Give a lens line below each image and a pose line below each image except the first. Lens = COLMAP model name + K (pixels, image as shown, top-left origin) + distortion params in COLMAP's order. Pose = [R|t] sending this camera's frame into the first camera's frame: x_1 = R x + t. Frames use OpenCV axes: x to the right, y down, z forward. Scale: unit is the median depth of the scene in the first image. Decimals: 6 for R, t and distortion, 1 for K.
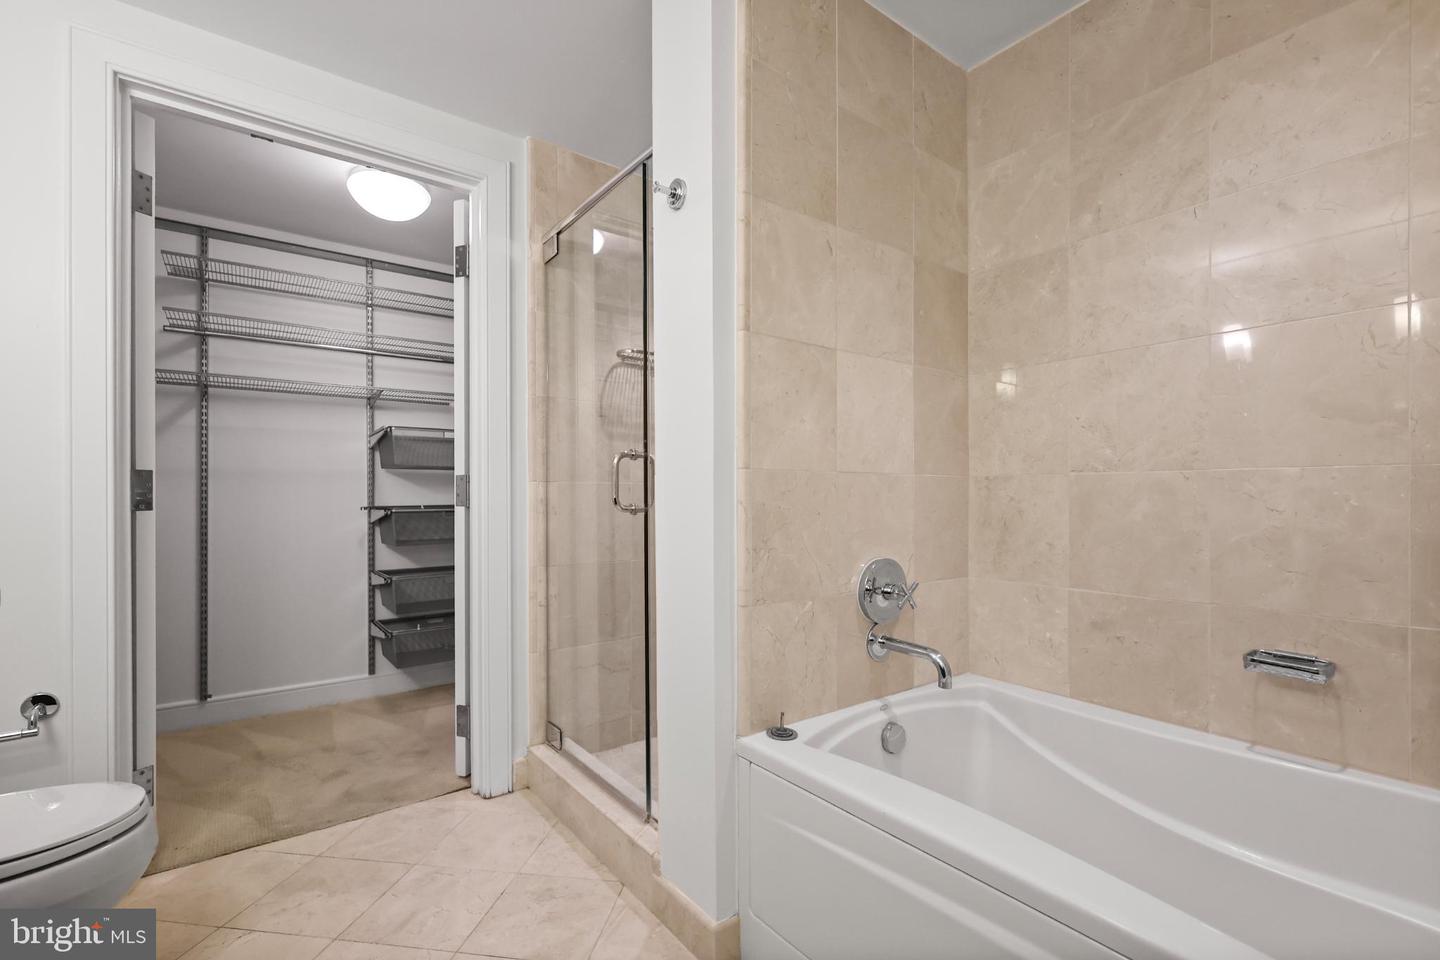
lens RADIAL K [[634.3, 0, 716.1], [0, 634.3, 496.6], [0, 0, 1]] dist [0.000480, -0.000060]
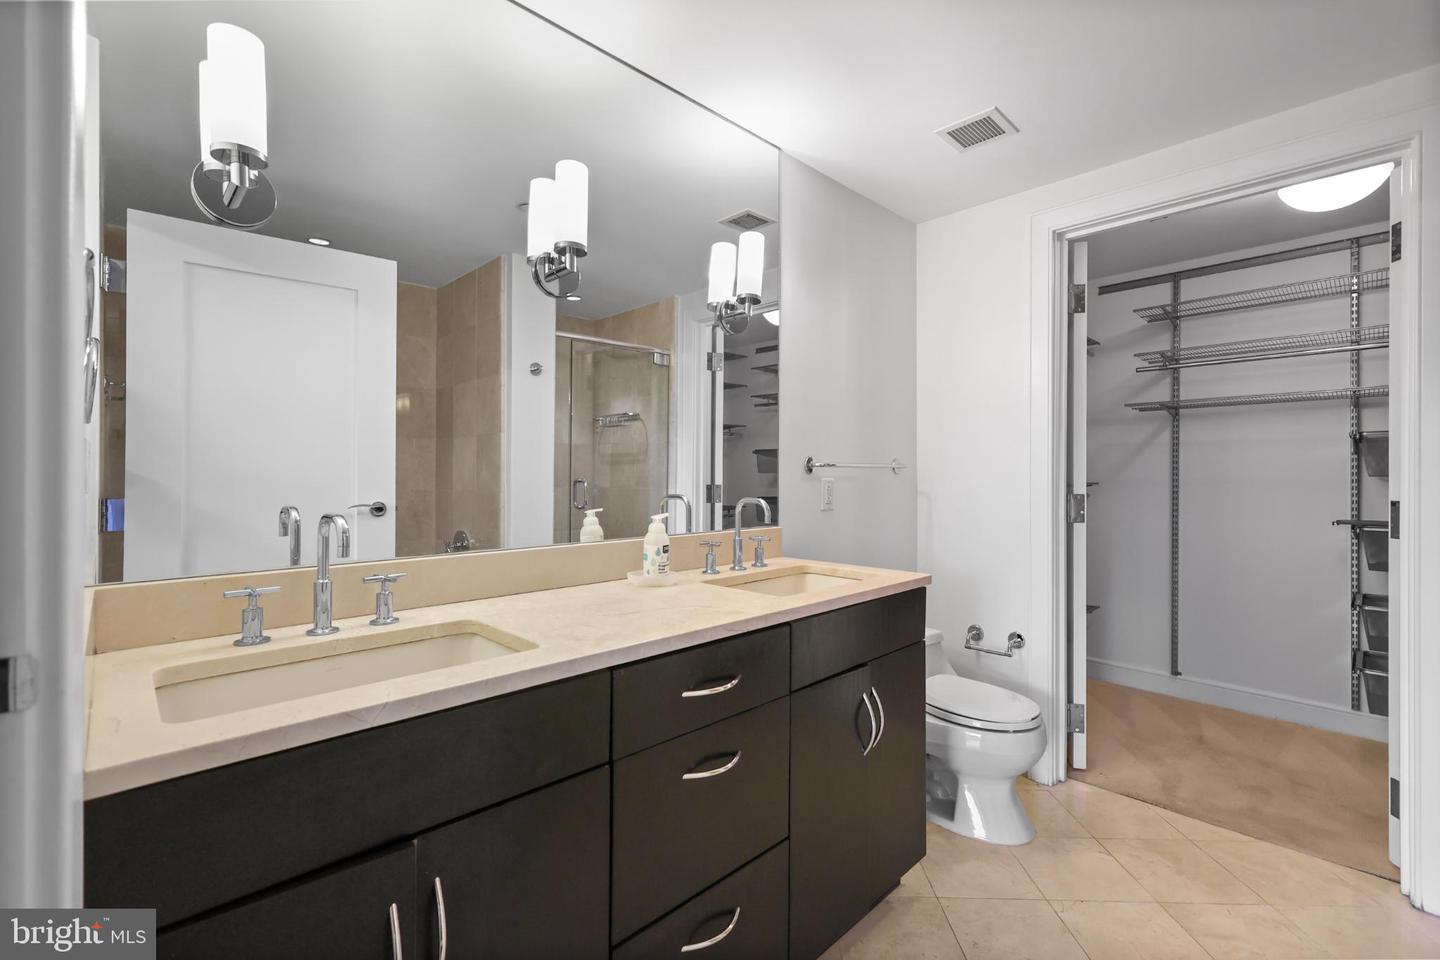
lens RADIAL K [[626.1, 0, 720.3], [0, 626.1, 476.8], [0, 0, 1]] dist [0.002539, -0.000570]
pose [[0.123417, 0.010970, -0.992294, 0.299579], [-0.002766, 0.999939, 0.010710, -0.072113], [0.992351, 0.001423, 0.123439, 0.027136]]
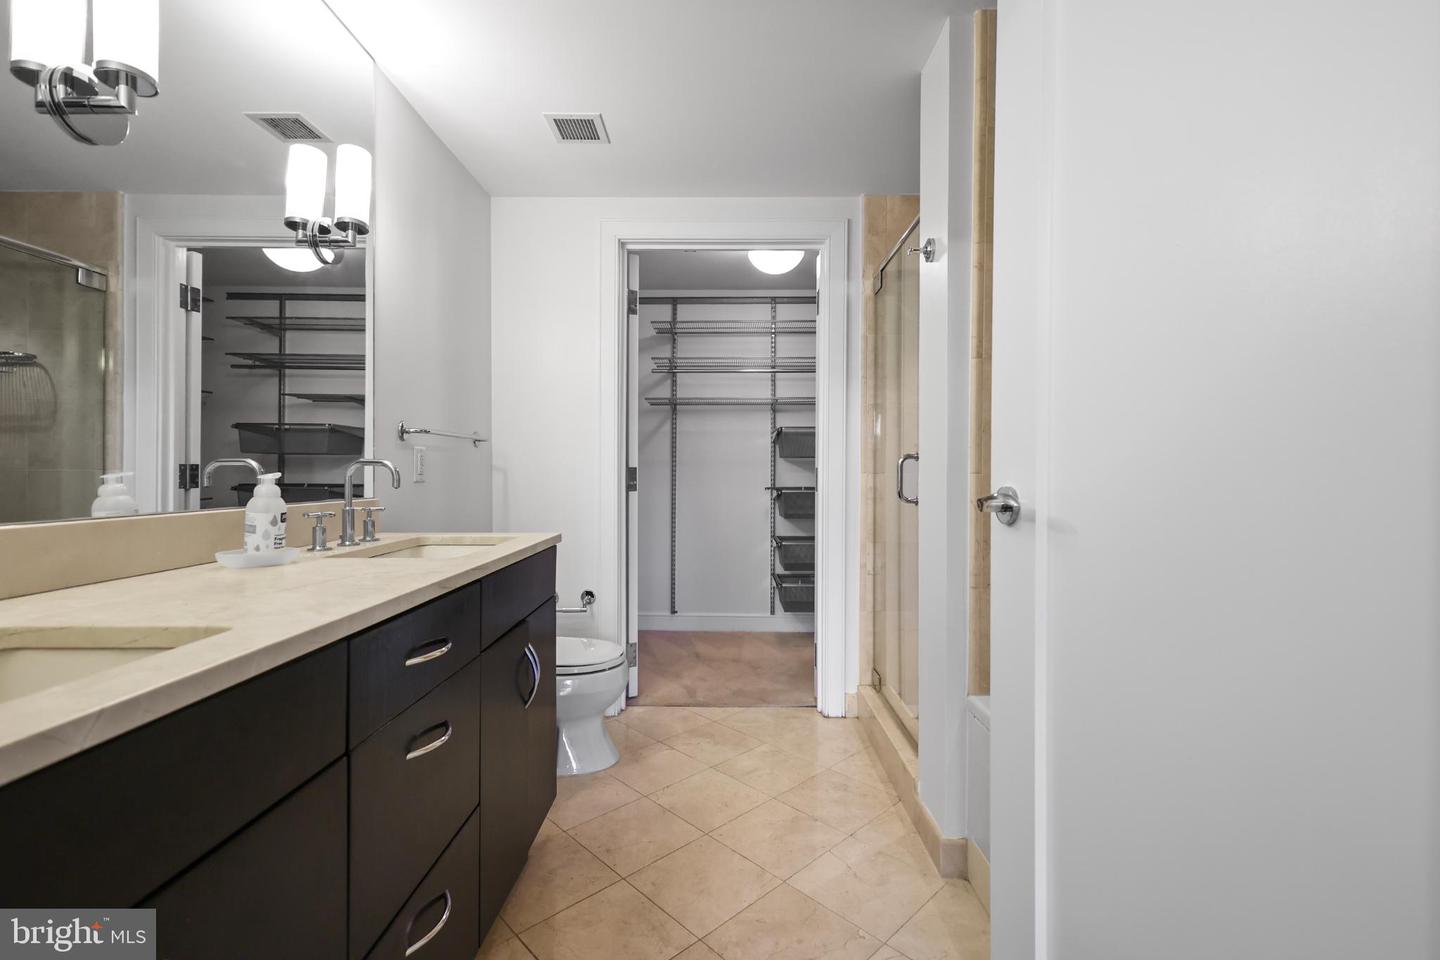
lens RADIAL K [[634.6, 0, 721.4], [0, 634.6, 483.1], [0, 0, 1]] dist [0.001527, 0.000323]
pose [[0.793603, 0.020014, -0.608107, 0.241568], [-0.007828, 0.999712, 0.022687, -0.030267], [0.608386, -0.013244, 0.793531, -0.151126]]
